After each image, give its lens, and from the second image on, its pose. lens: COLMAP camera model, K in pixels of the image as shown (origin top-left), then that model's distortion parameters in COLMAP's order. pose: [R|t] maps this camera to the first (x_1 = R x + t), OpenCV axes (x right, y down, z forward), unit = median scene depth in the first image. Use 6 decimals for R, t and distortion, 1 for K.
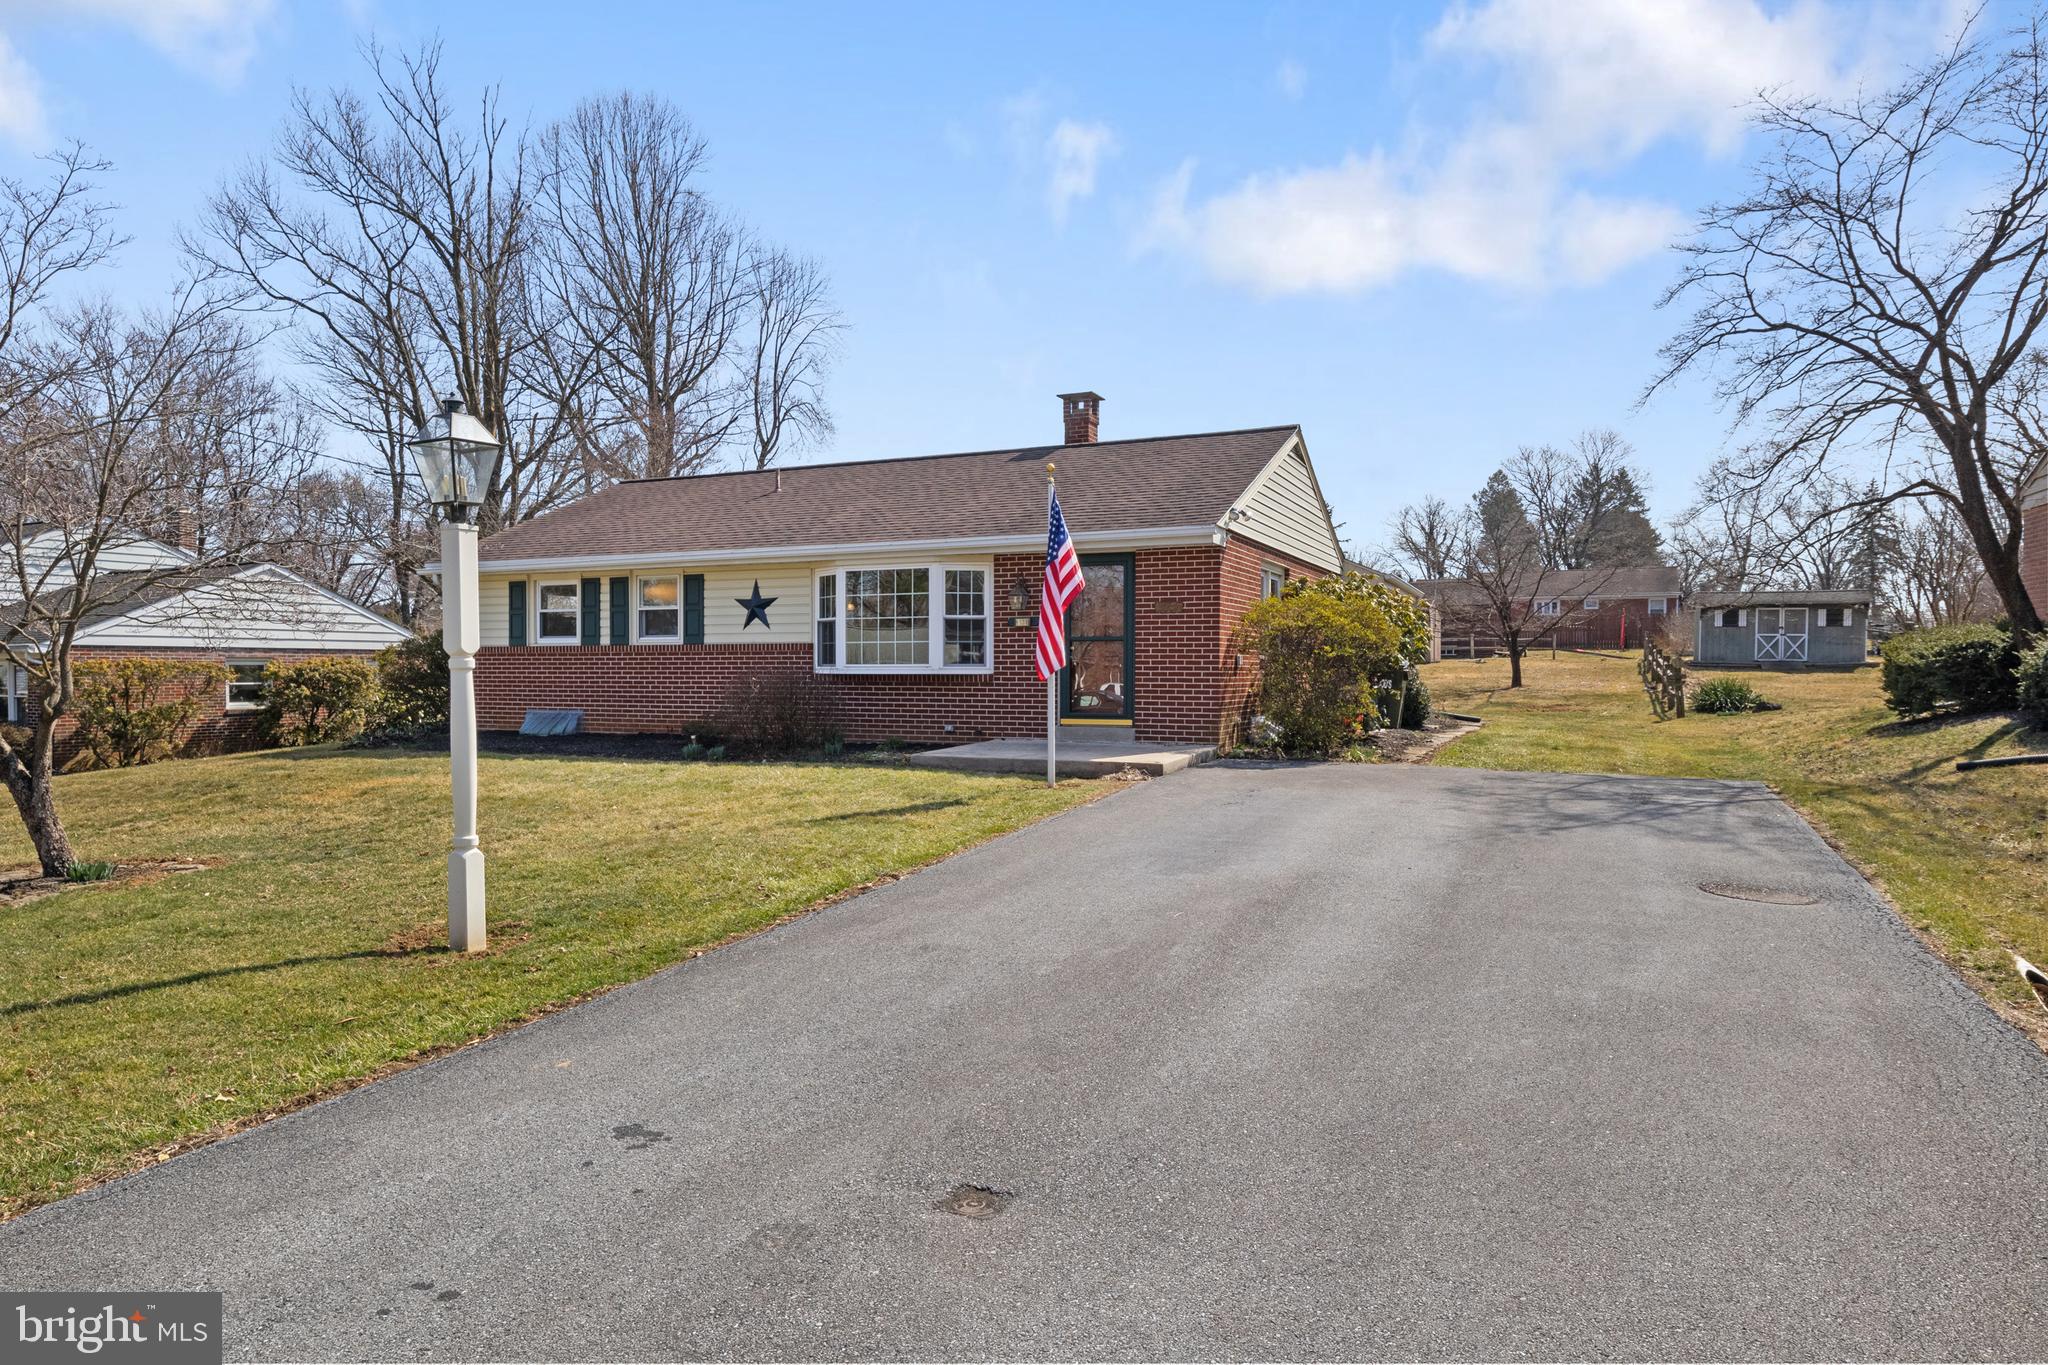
lens RADIAL K [[1236.7, 0, 1018.6], [0, 1236.7, 690.5], [0, 0, 1]] dist [-0.001711, -0.003255]
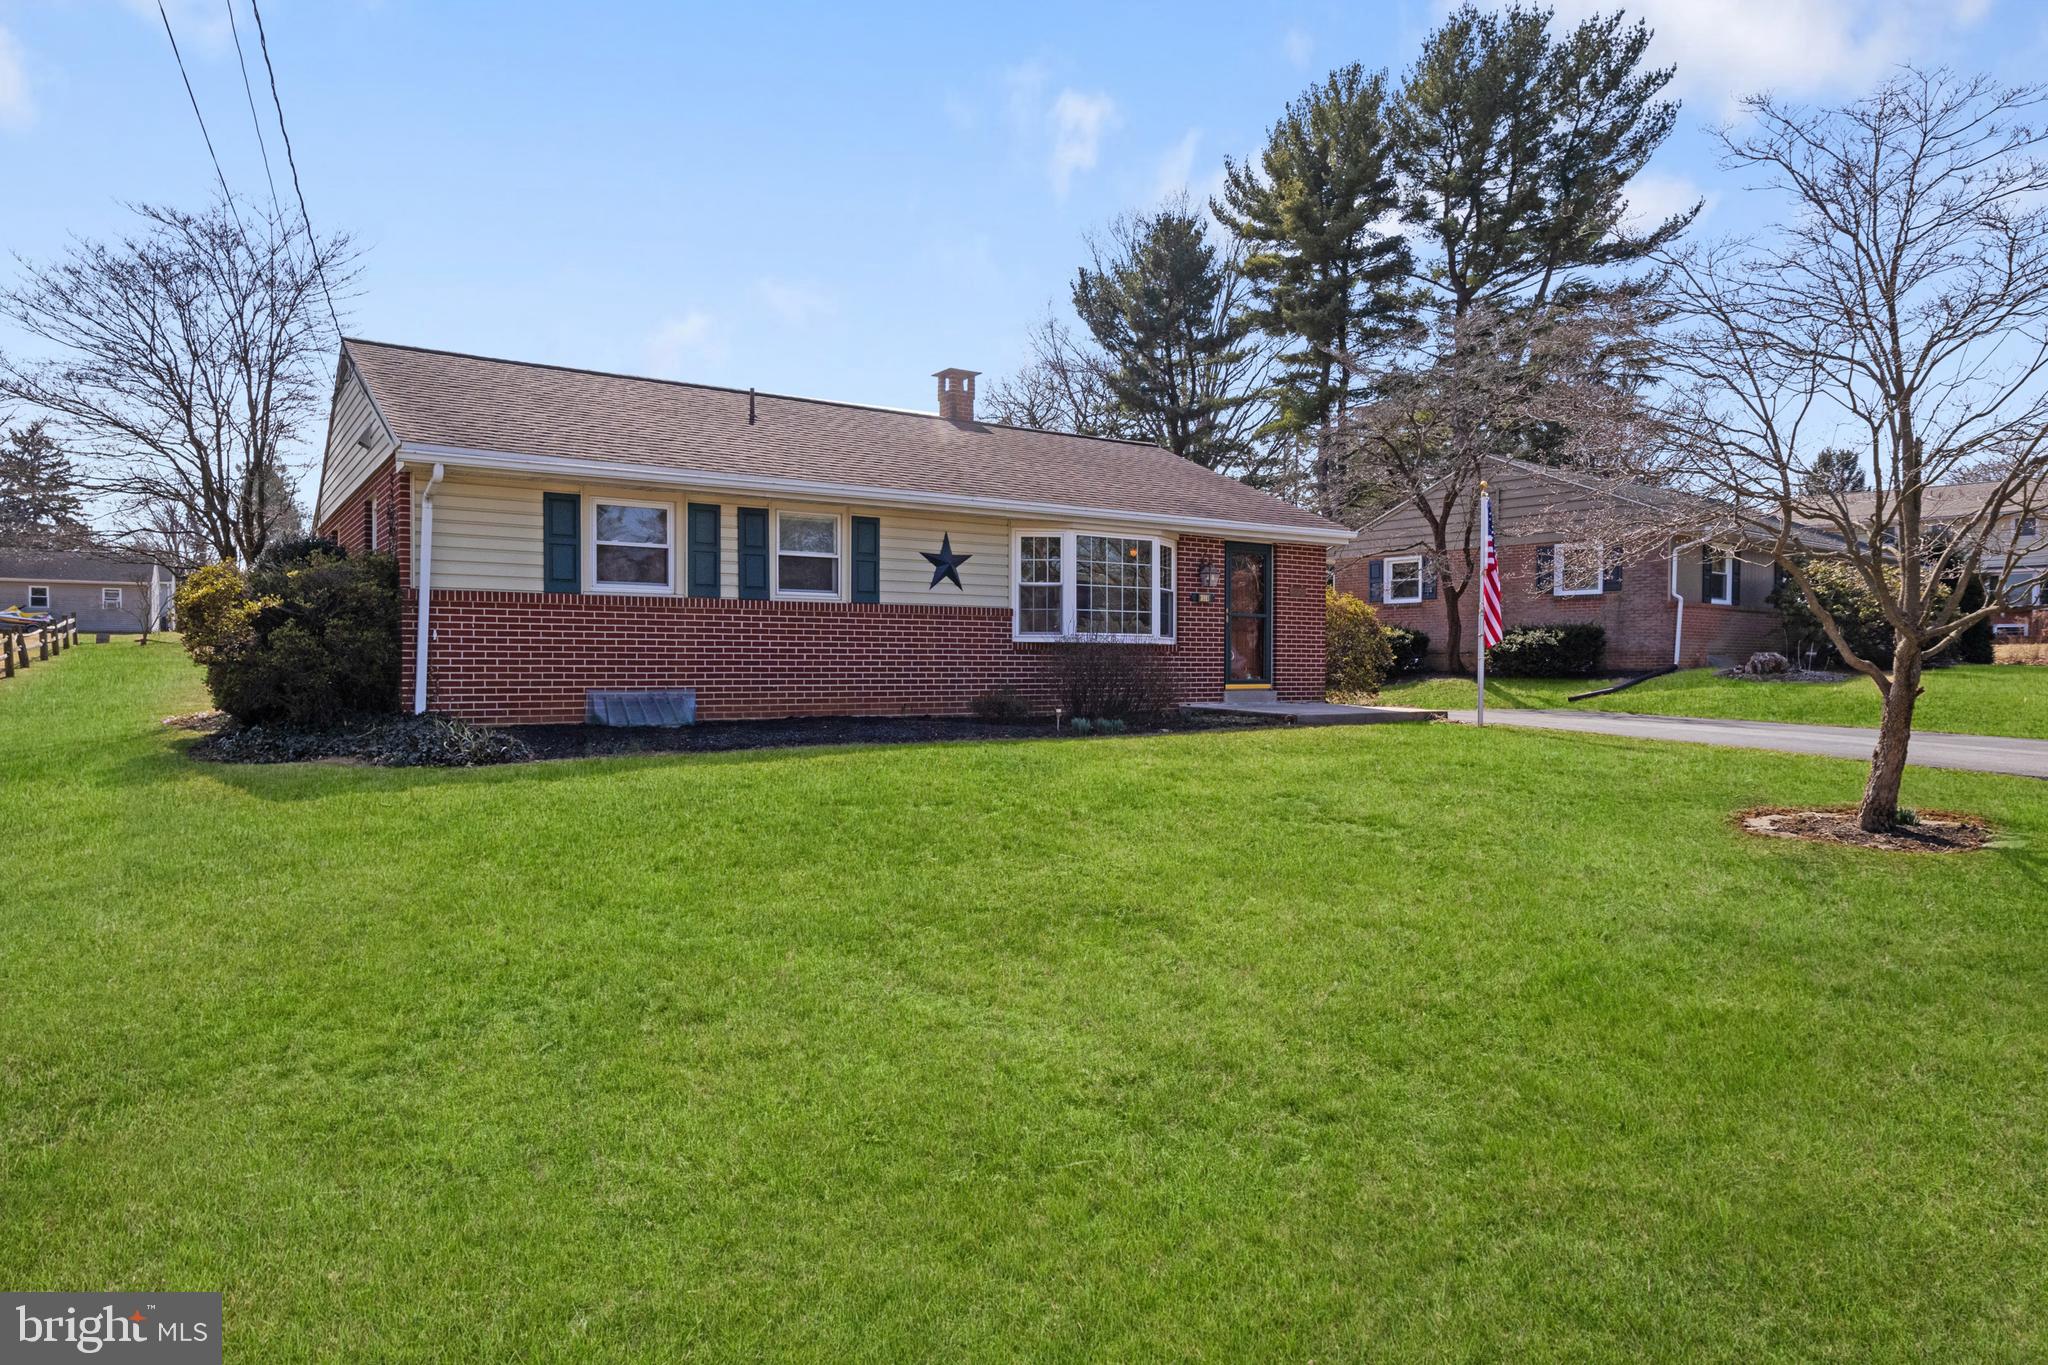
lens RADIAL K [[1236.7, 0, 1025.0], [0, 1236.7, 678.2], [0, 0, 1]] dist [-0.001711, -0.003255]
pose [[0.520667, -0.008125, 0.853721, -0.899788], [0.010584, 0.999939, 0.003062, 0.009888], [-0.853694, 0.007441, 0.520722, 0.493601]]
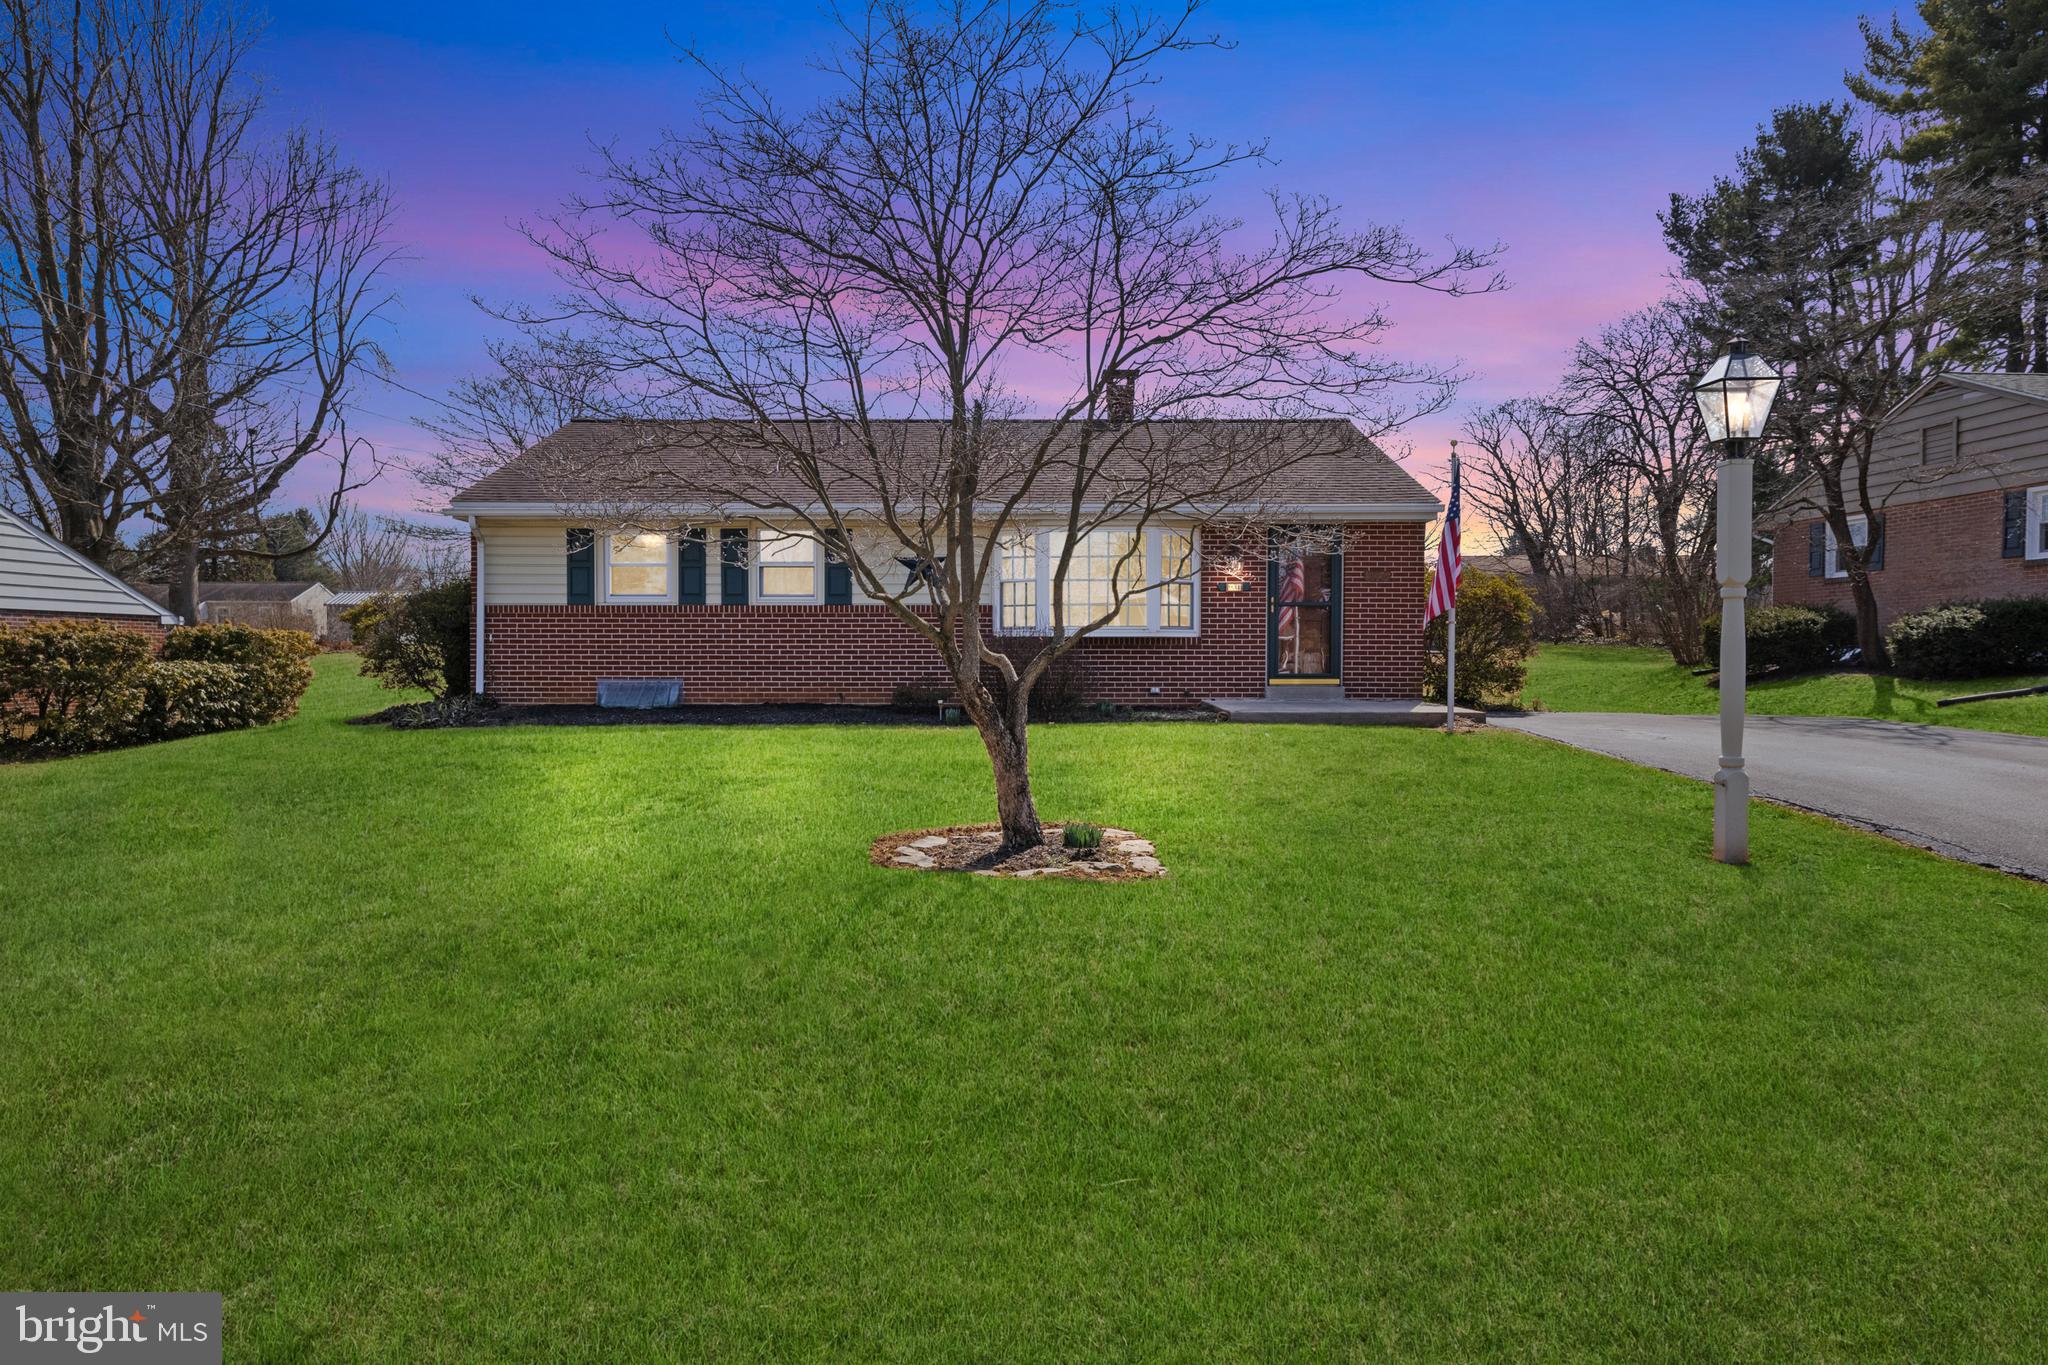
lens RADIAL K [[1236.7, 0, 1008.7], [0, 1236.7, 679.4], [0, 0, 1]] dist [-0.001711, -0.003255]
pose [[0.909697, -0.007613, 0.415203, -0.530660], [0.006806, 0.999971, 0.003423, 0.015729], [-0.415217, -0.000287, 0.909723, 0.113791]]
